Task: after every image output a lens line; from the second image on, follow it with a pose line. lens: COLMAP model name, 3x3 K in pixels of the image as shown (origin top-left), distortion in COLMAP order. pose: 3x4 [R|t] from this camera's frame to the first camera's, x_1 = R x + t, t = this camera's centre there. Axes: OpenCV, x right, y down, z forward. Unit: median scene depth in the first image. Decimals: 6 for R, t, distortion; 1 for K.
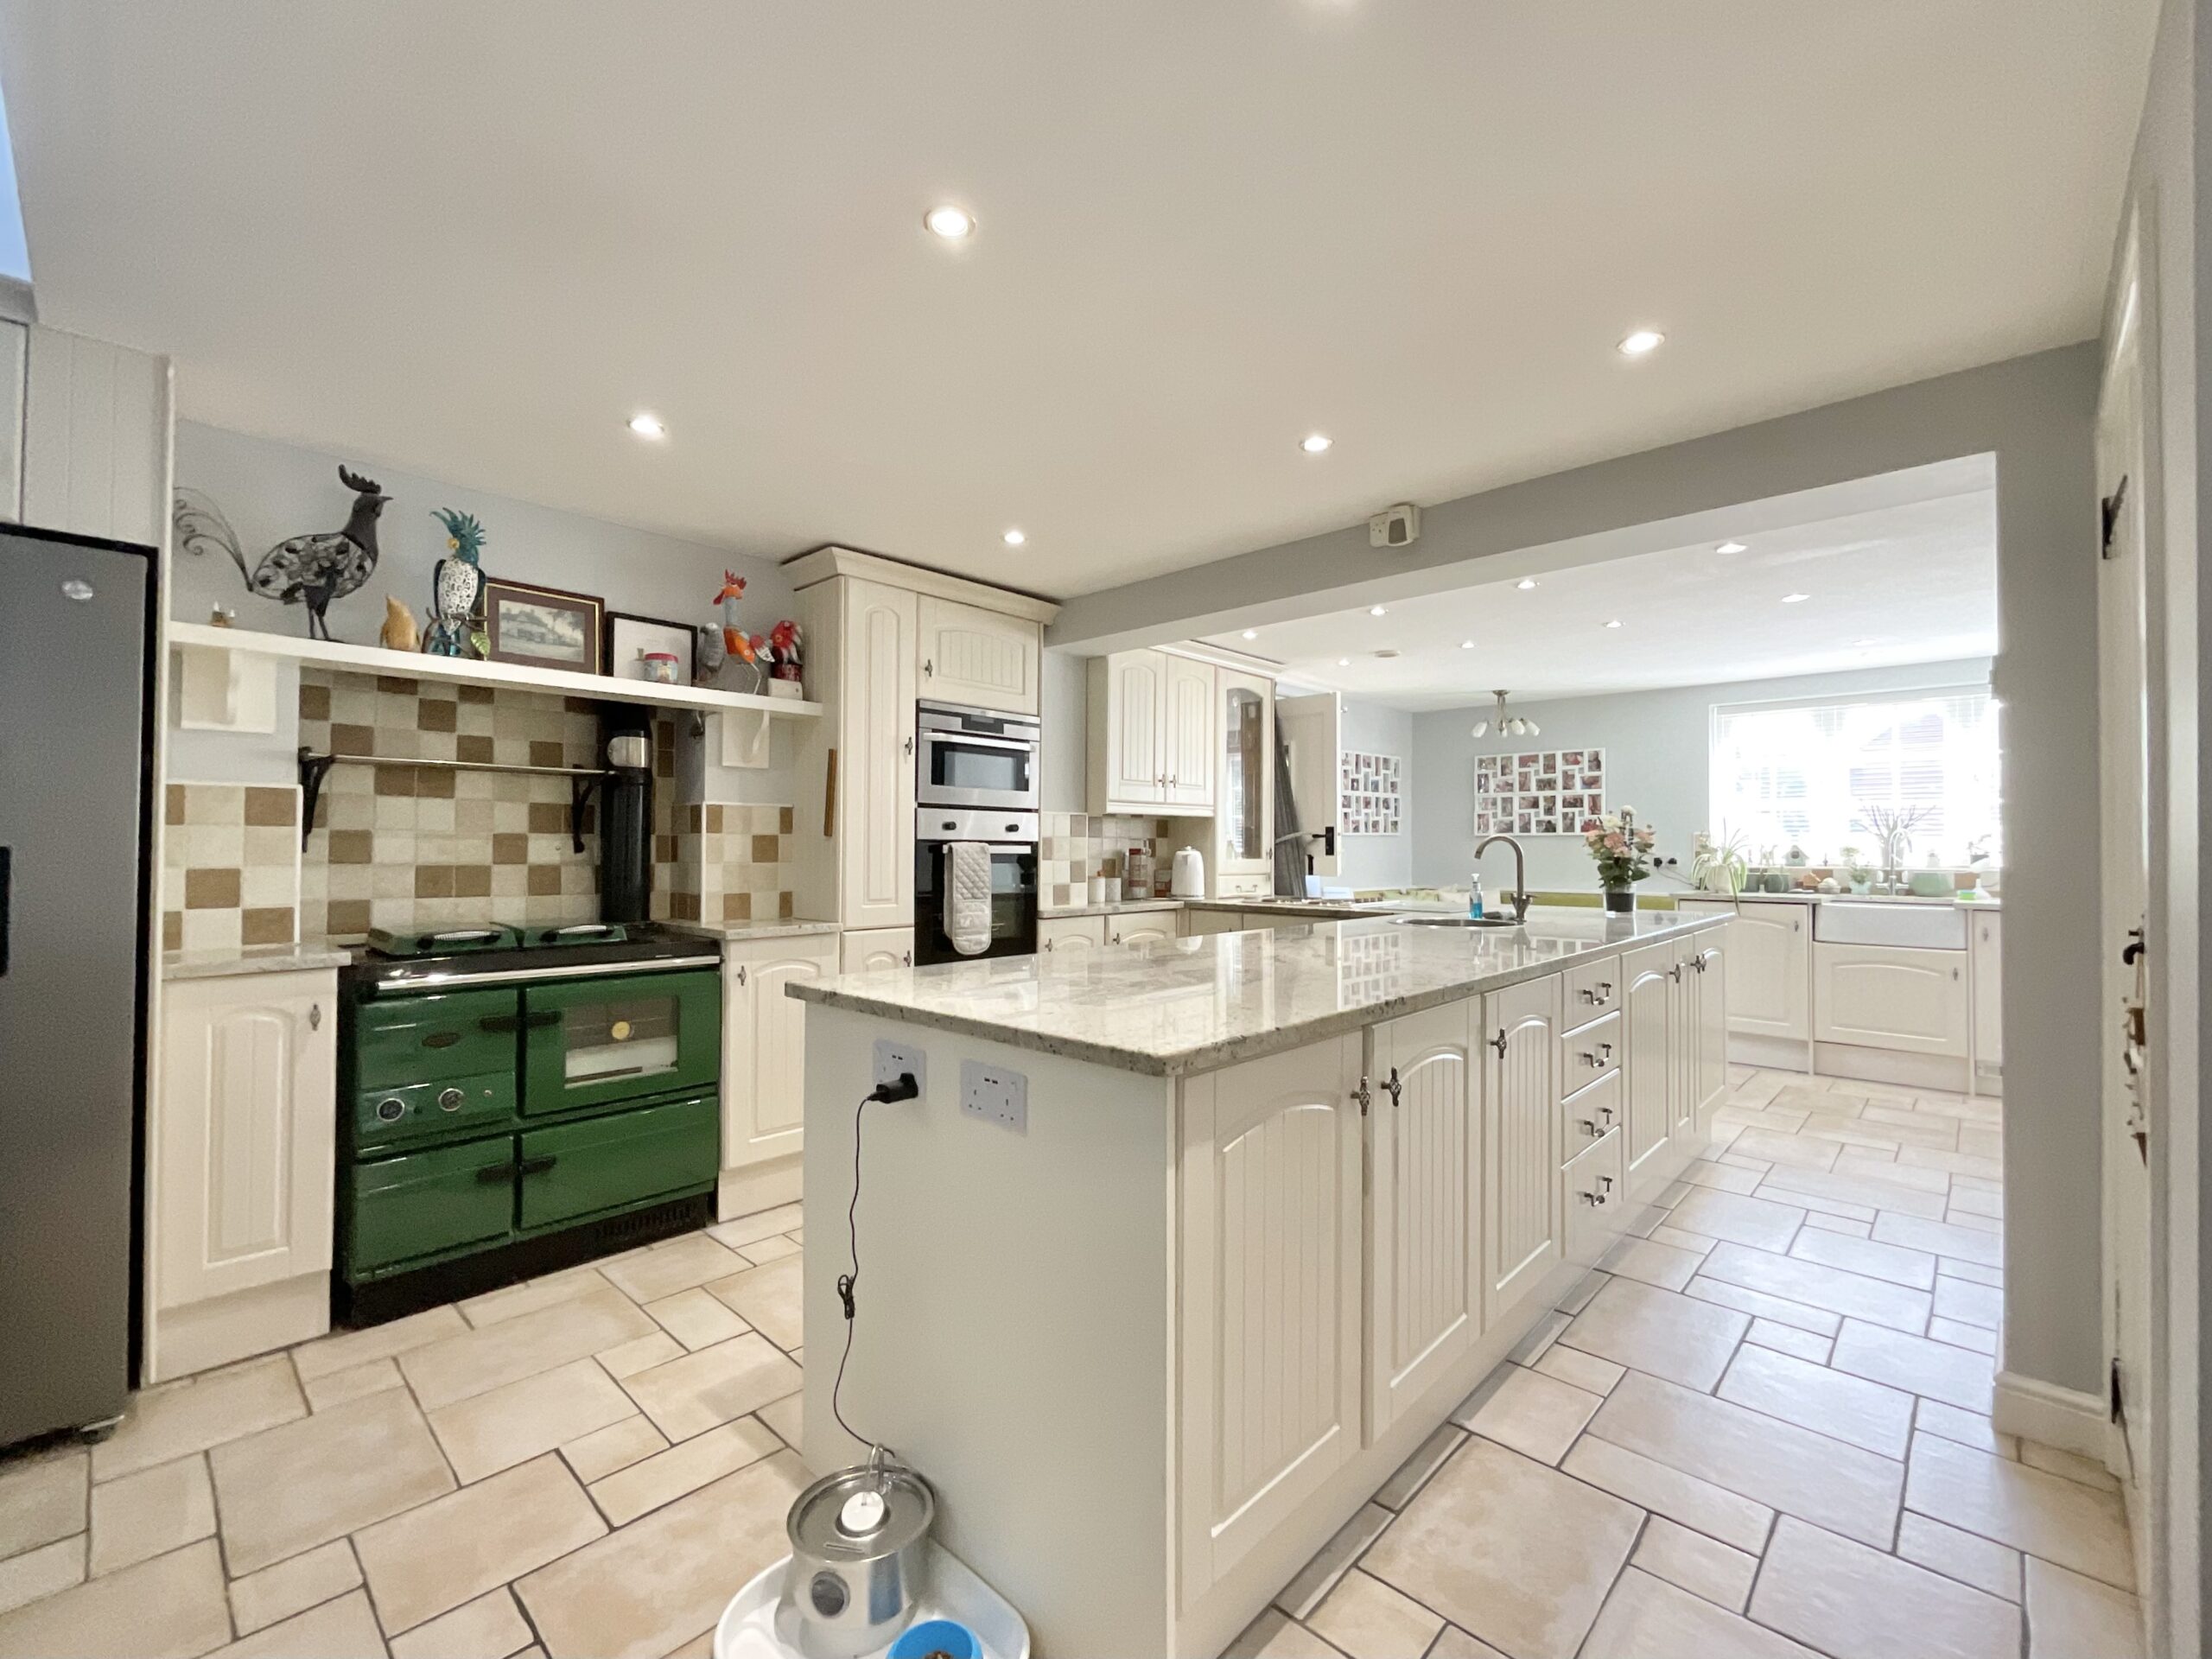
lens RADIAL K [[946.4, 0, 1100.9], [0, 946.4, 830.0], [0, 0, 1]] dist [-0.002573, -0.000566]
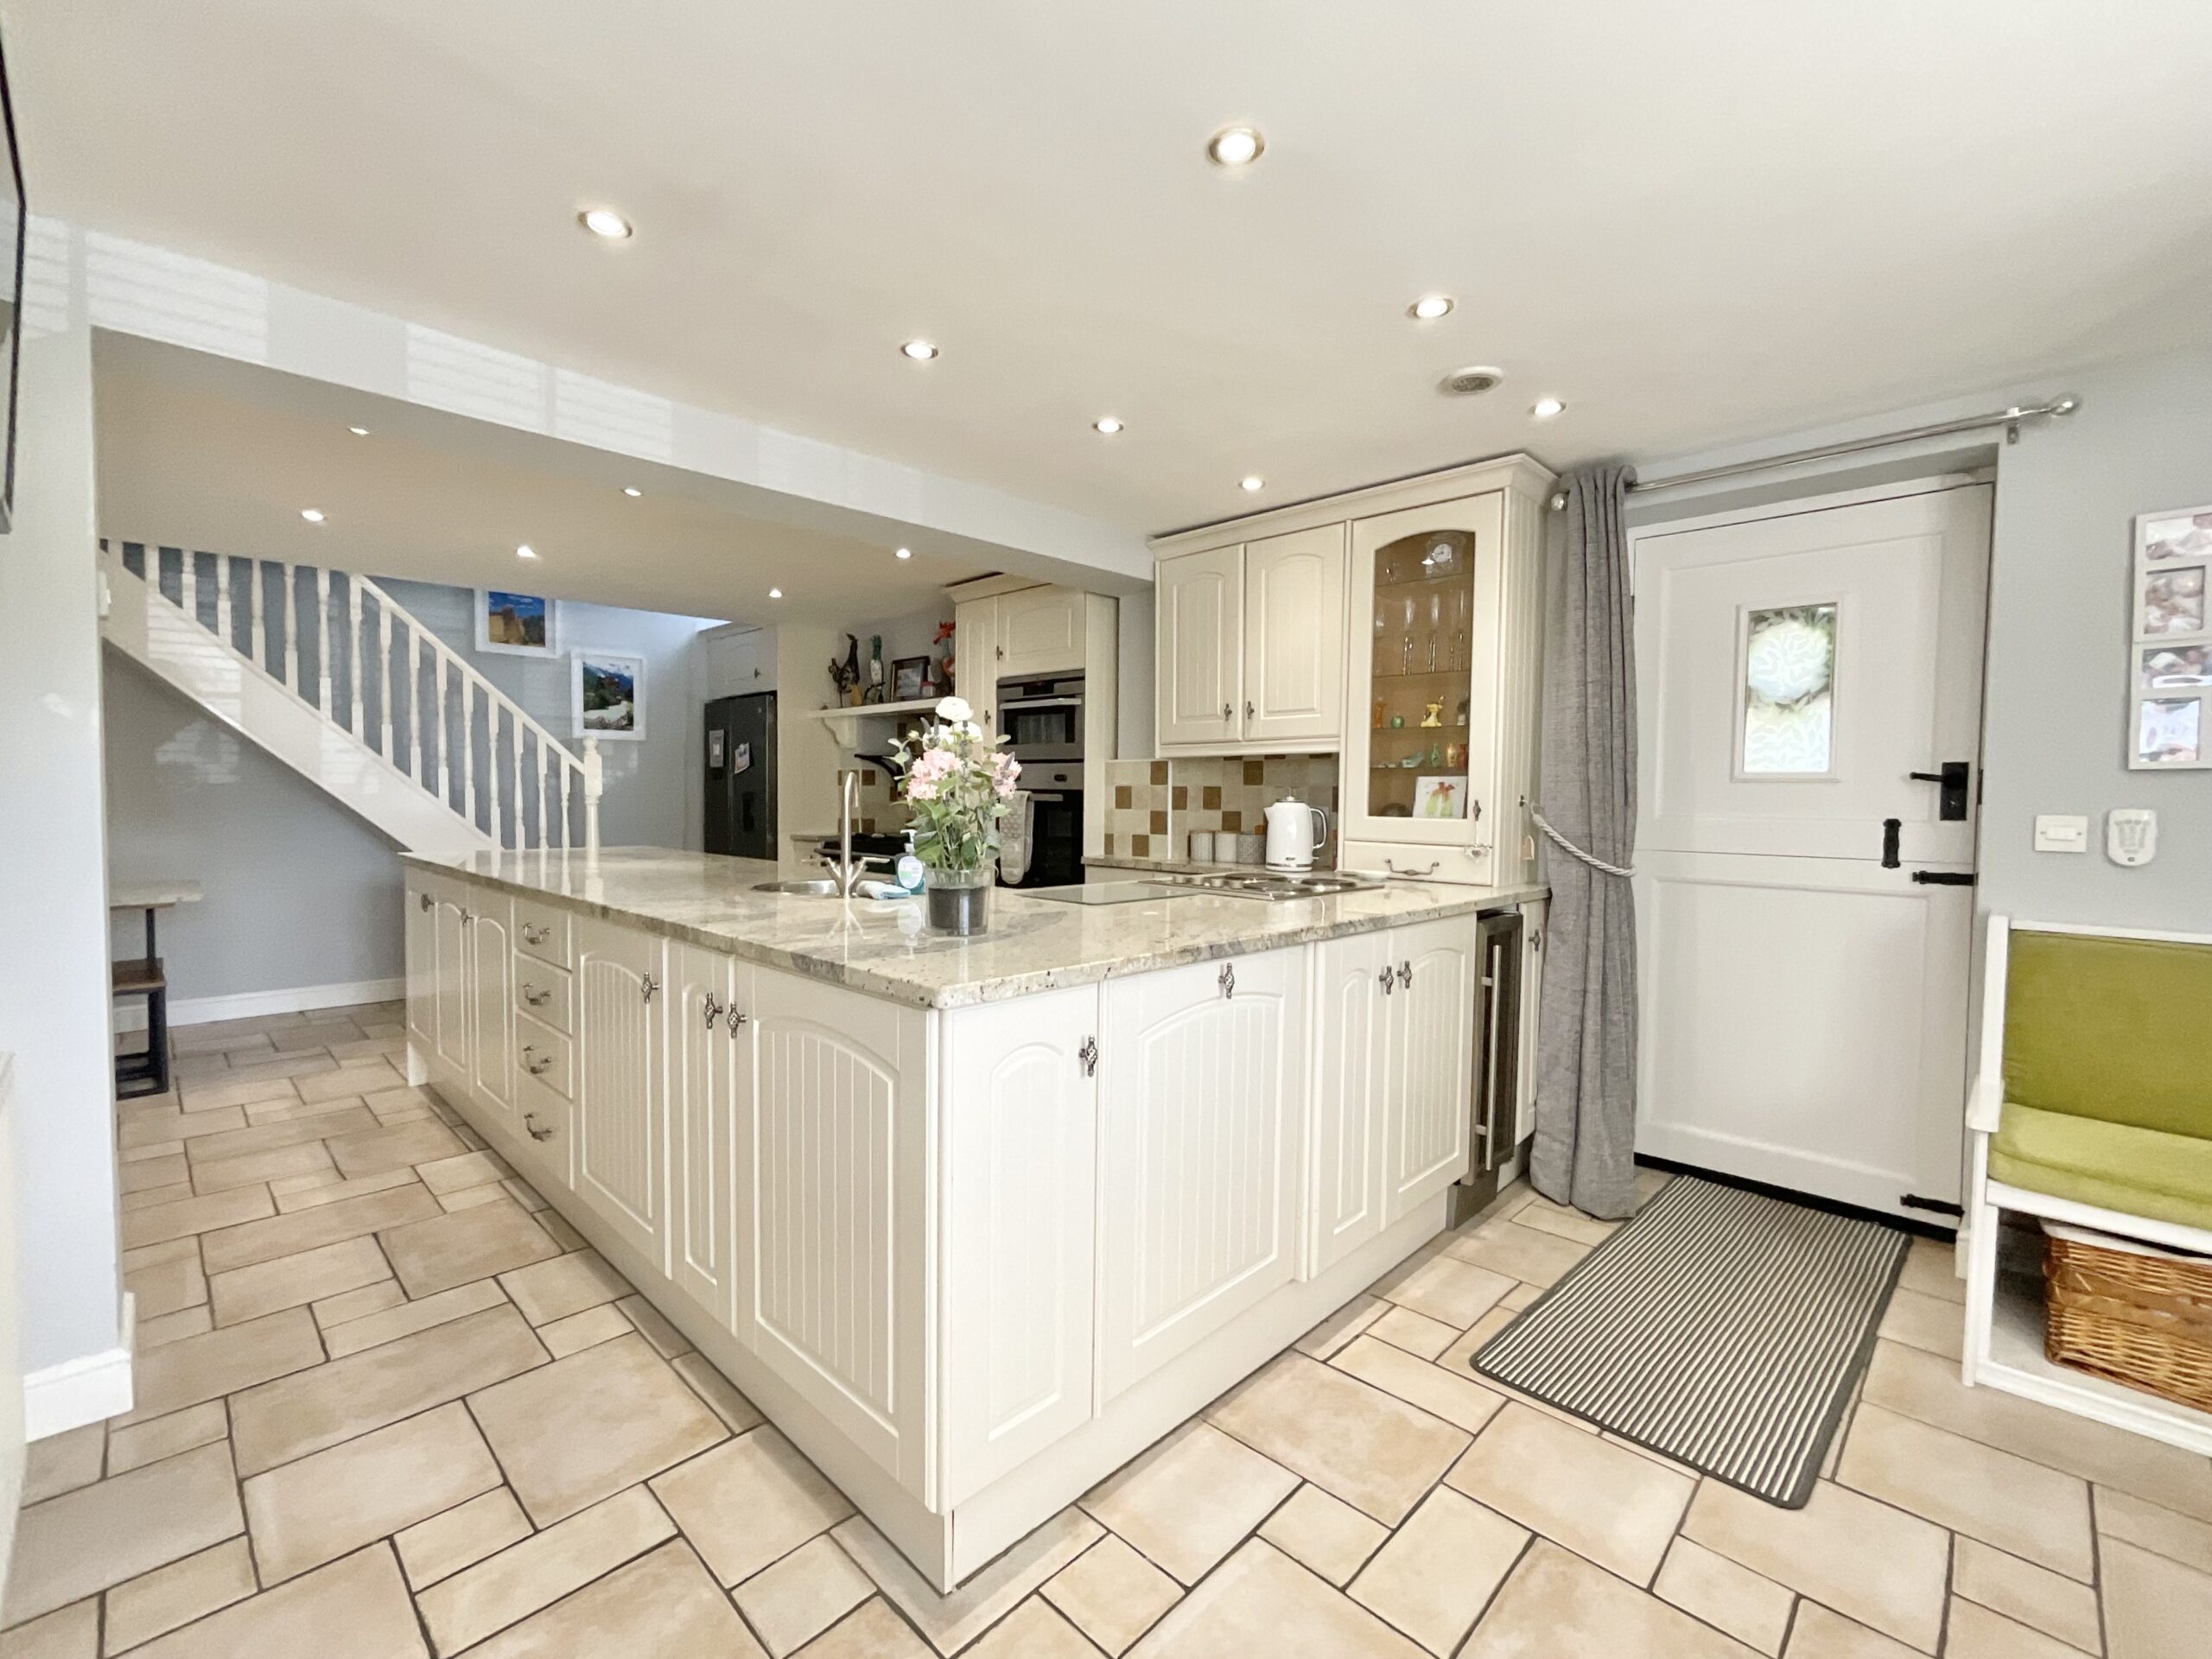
lens RADIAL K [[946.4, 0, 1092.3], [0, 946.4, 827.2], [0, 0, 1]] dist [-0.002573, -0.000566]
pose [[-0.018093, 0.028369, -0.999434, 1.434459], [0.007486, 0.999573, 0.028237, 0.034918], [0.999808, -0.006971, -0.018298, 1.524723]]
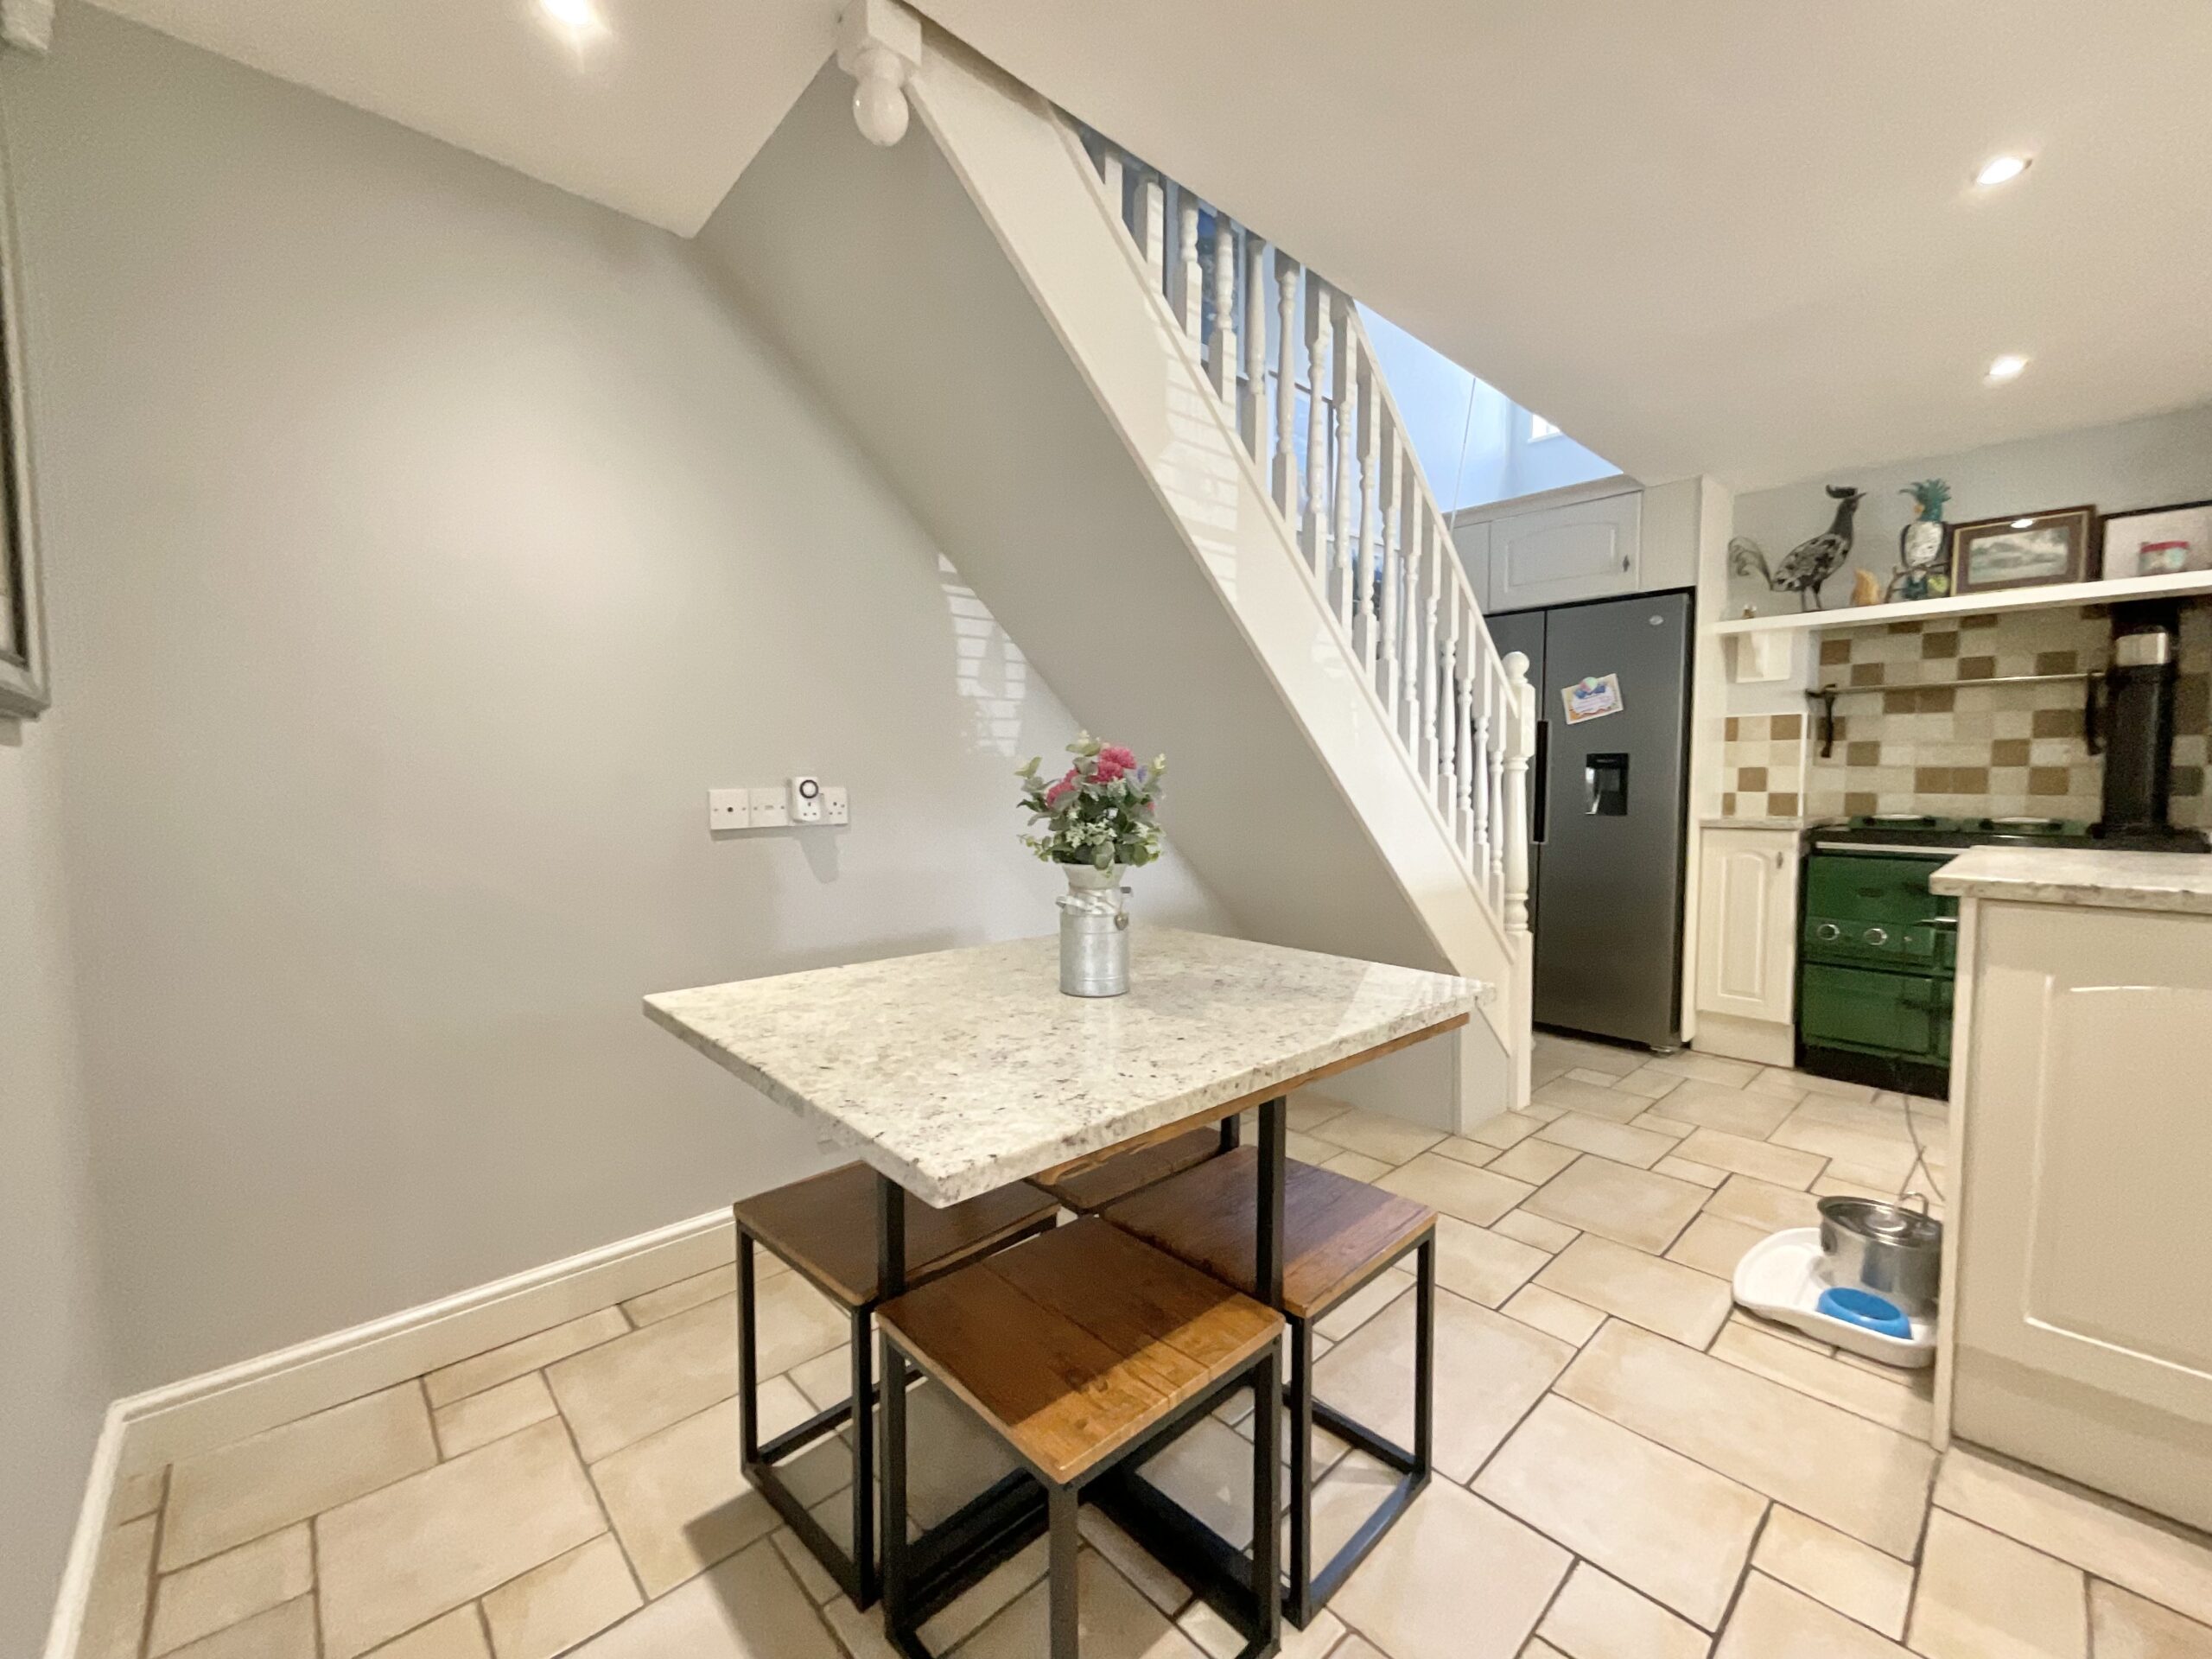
lens RADIAL K [[900.8, 0, 1116.4], [0, 900.8, 830.7], [0, 0, 1]] dist [-0.001550, 0.000609]
pose [[-0.055521, 0.054366, -0.996976, 0.592901], [0.018931, 0.998394, 0.053389, 0.040705], [0.998278, -0.015909, -0.056461, -0.008067]]
